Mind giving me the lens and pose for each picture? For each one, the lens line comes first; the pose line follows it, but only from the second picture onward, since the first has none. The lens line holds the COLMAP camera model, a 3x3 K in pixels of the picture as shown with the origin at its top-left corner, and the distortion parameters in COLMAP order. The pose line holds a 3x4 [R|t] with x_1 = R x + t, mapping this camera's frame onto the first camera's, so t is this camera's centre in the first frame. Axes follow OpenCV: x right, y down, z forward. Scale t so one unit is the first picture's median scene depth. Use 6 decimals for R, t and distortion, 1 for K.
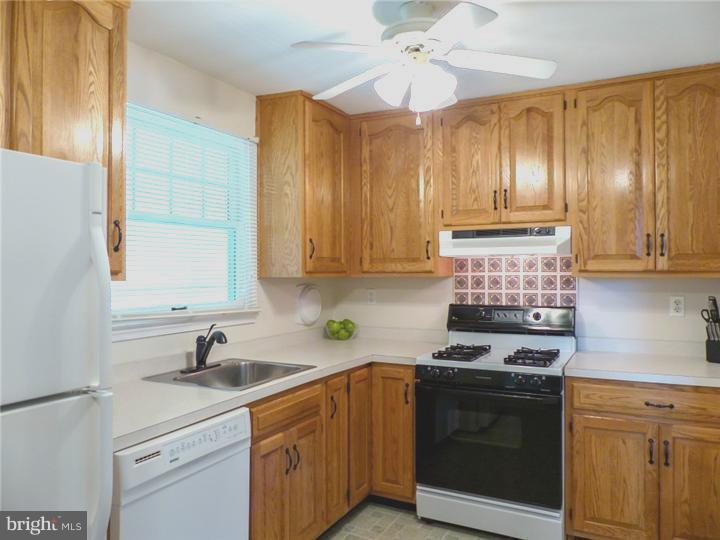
lens RADIAL K [[540.4, 0, 360.0], [0, 540.4, 270.0], [0, 0, 1]] dist [-0.049377, 0.040091]
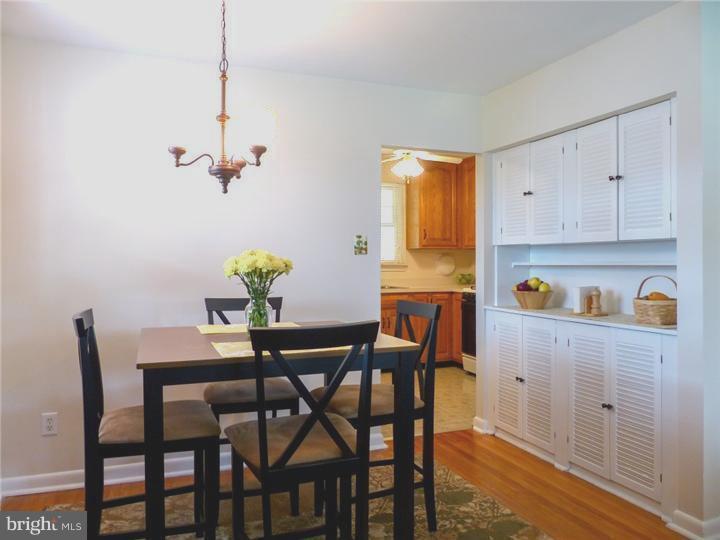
lens RADIAL K [[540.4, 0, 360.0], [0, 540.4, 270.0], [0, 0, 1]] dist [-0.049377, 0.040091]
pose [[0.746182, 0.012513, -0.665624, 1.055638], [-0.001481, 0.999852, 0.017136, 0.059900], [0.665740, -0.011801, 0.746090, -0.661495]]
